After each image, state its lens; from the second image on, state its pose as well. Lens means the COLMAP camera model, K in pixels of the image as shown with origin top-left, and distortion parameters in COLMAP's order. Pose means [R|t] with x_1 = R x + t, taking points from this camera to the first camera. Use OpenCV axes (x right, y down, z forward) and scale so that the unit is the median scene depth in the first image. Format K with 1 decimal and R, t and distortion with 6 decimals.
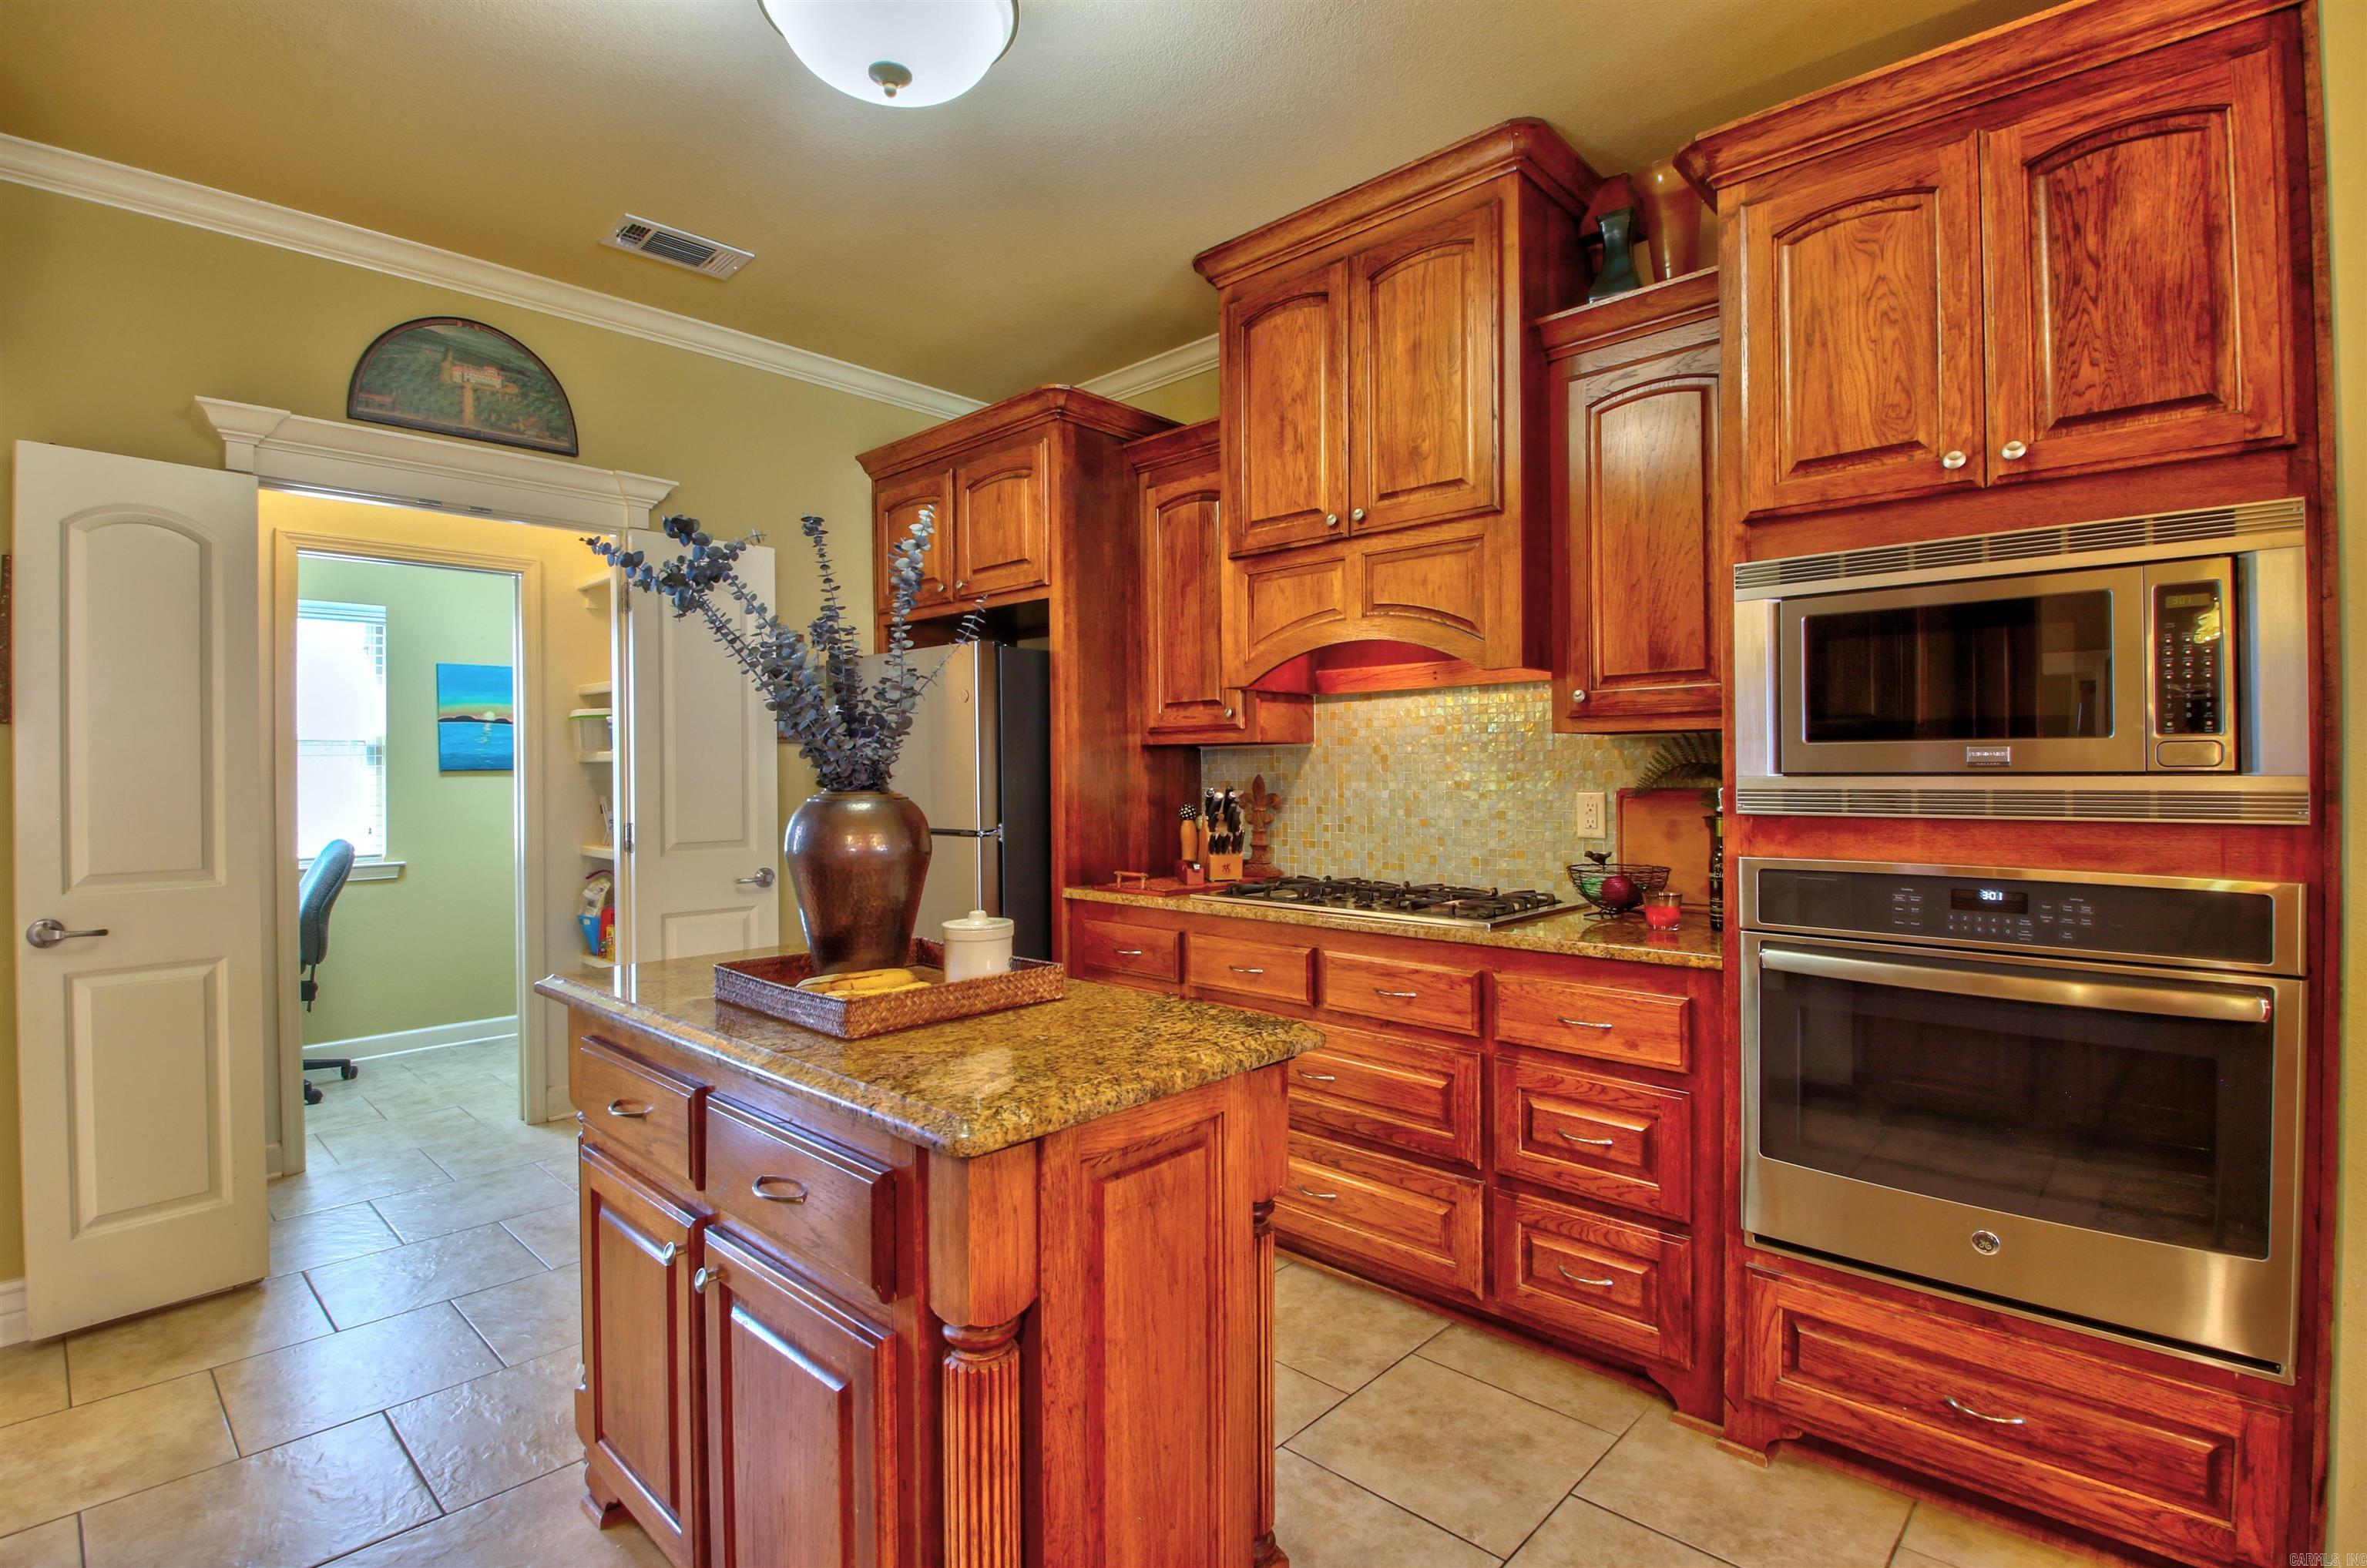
lens RADIAL K [[1098.0, 0, 1182.8], [0, 1098.0, 783.3], [0, 0, 1]] dist [0.002399, -0.014687]
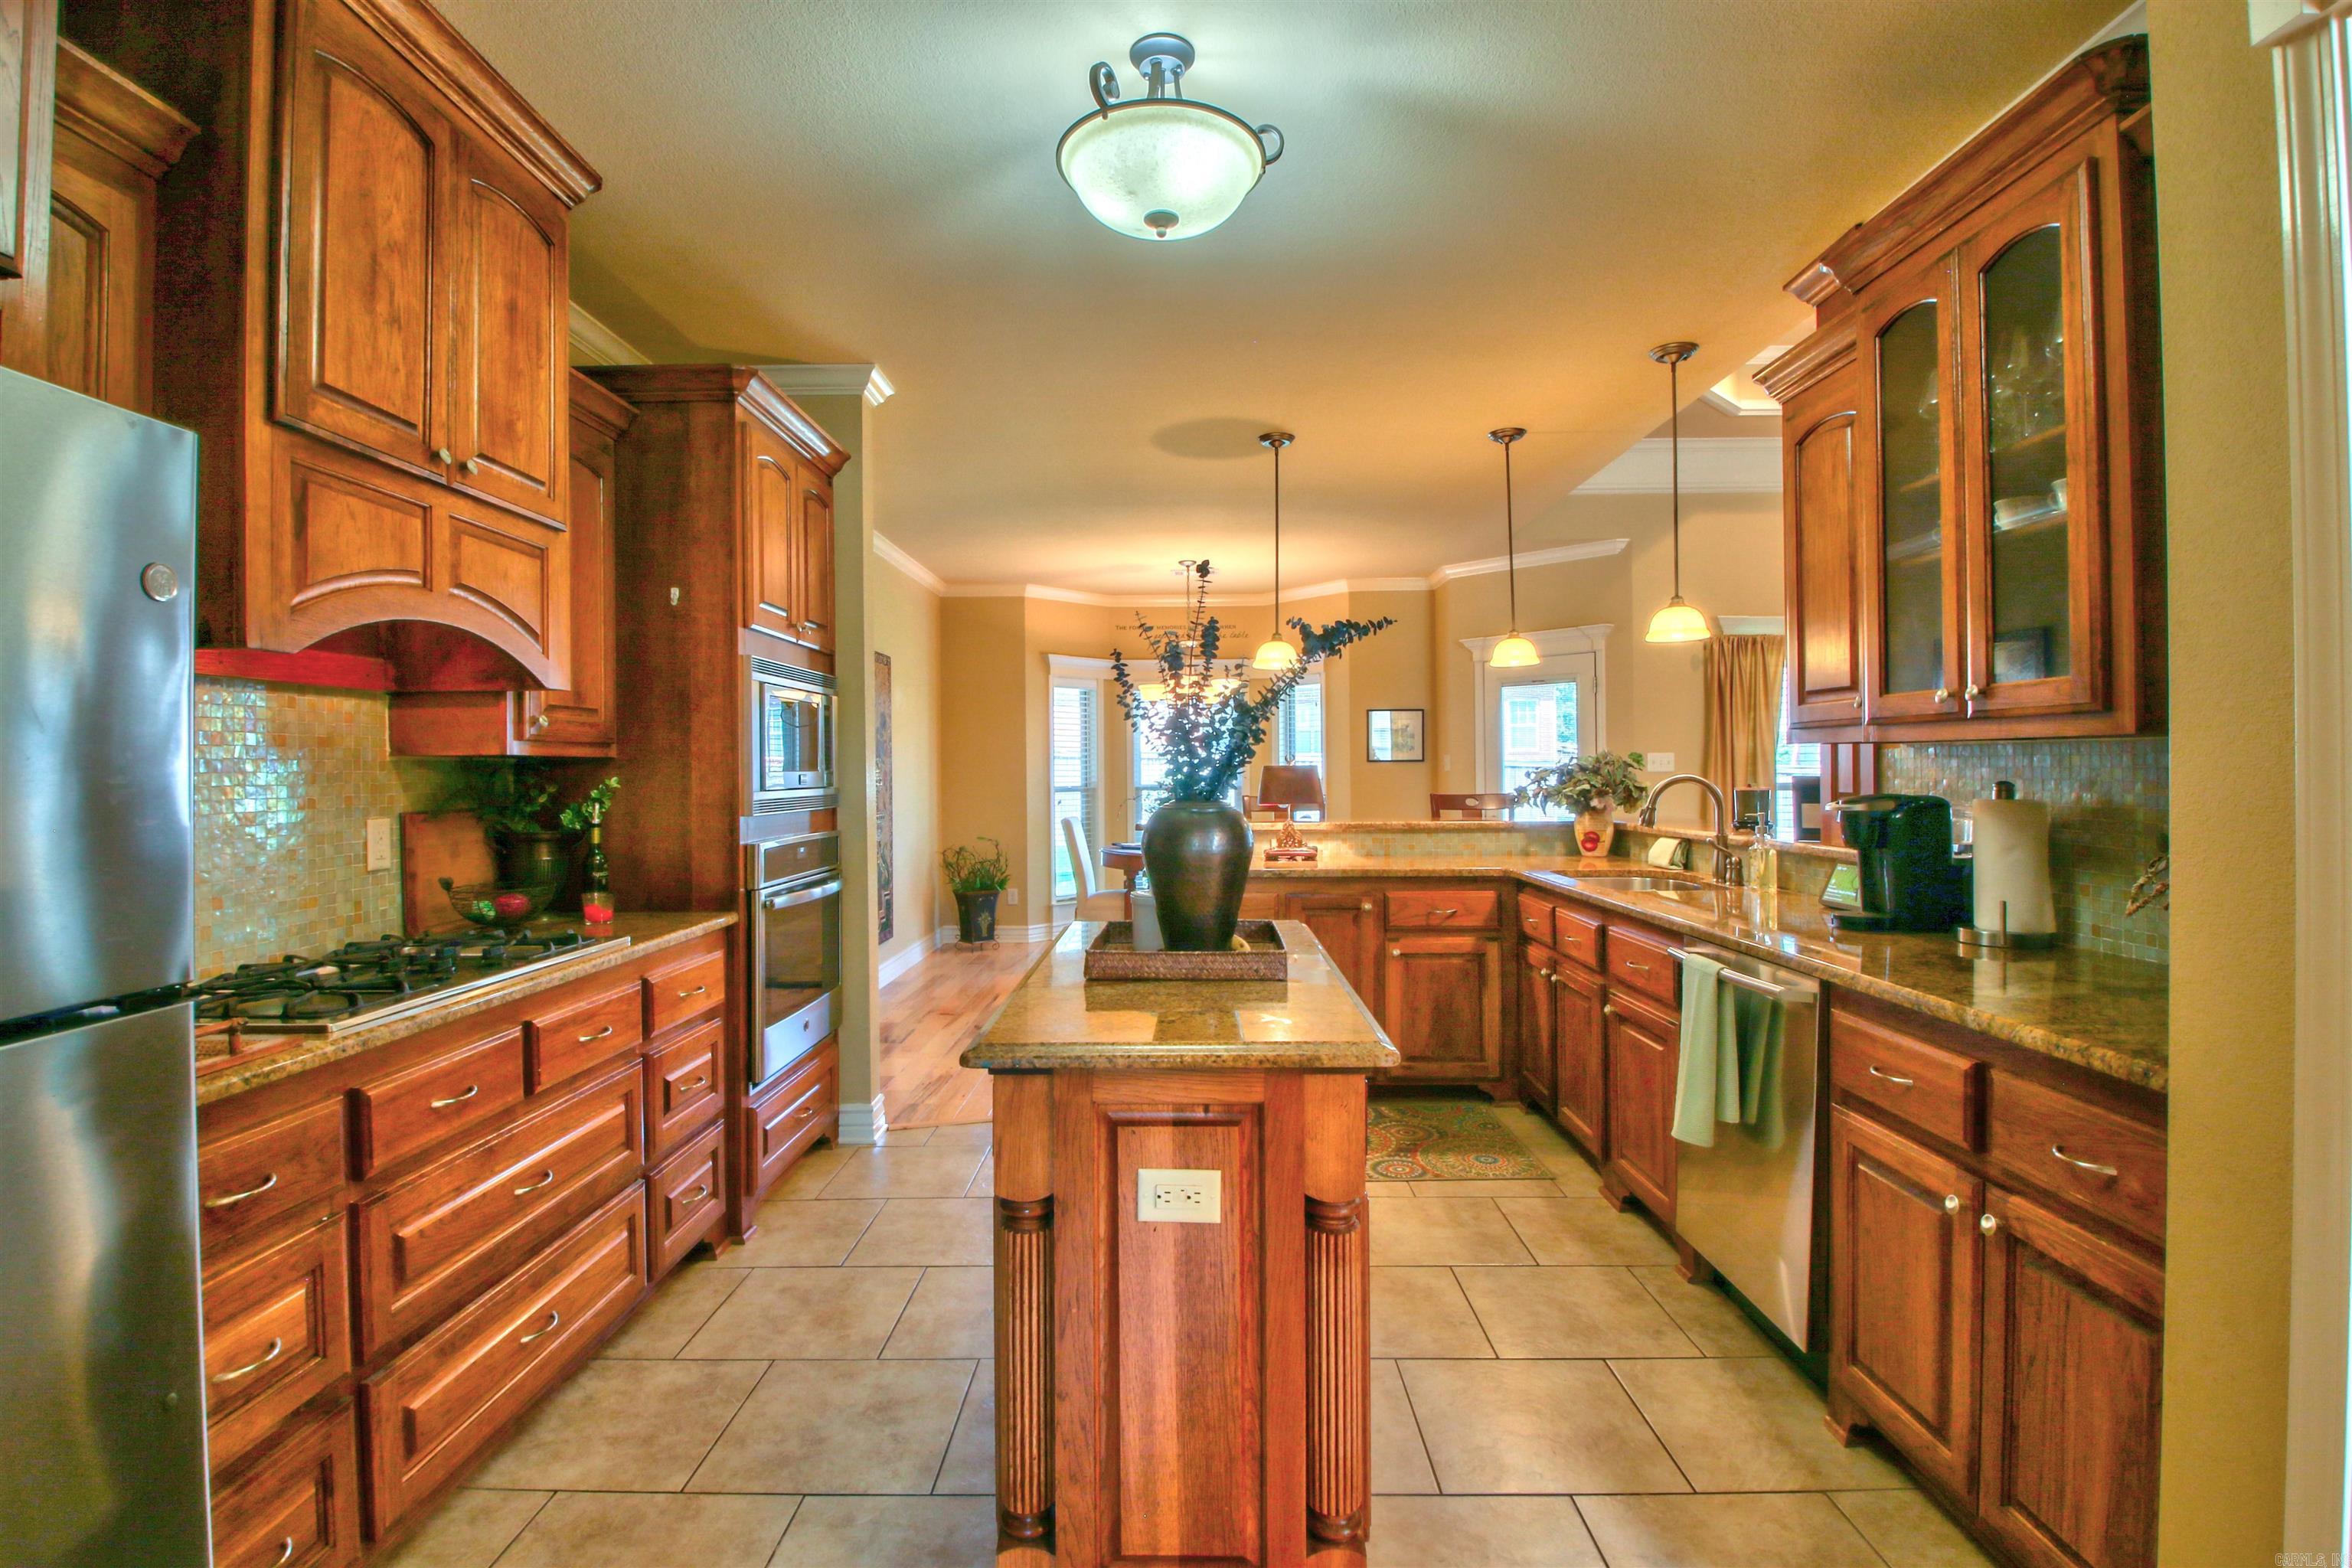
lens RADIAL K [[1091.0, 0, 1170.2], [0, 1091.0, 770.3], [0, 0, 1]] dist [0.002399, -0.014687]
pose [[-0.662422, 0.013889, 0.749002, -0.700316], [0.021094, 0.999777, 0.000117, -0.017649], [-0.748834, 0.015877, -0.662567, 1.072923]]
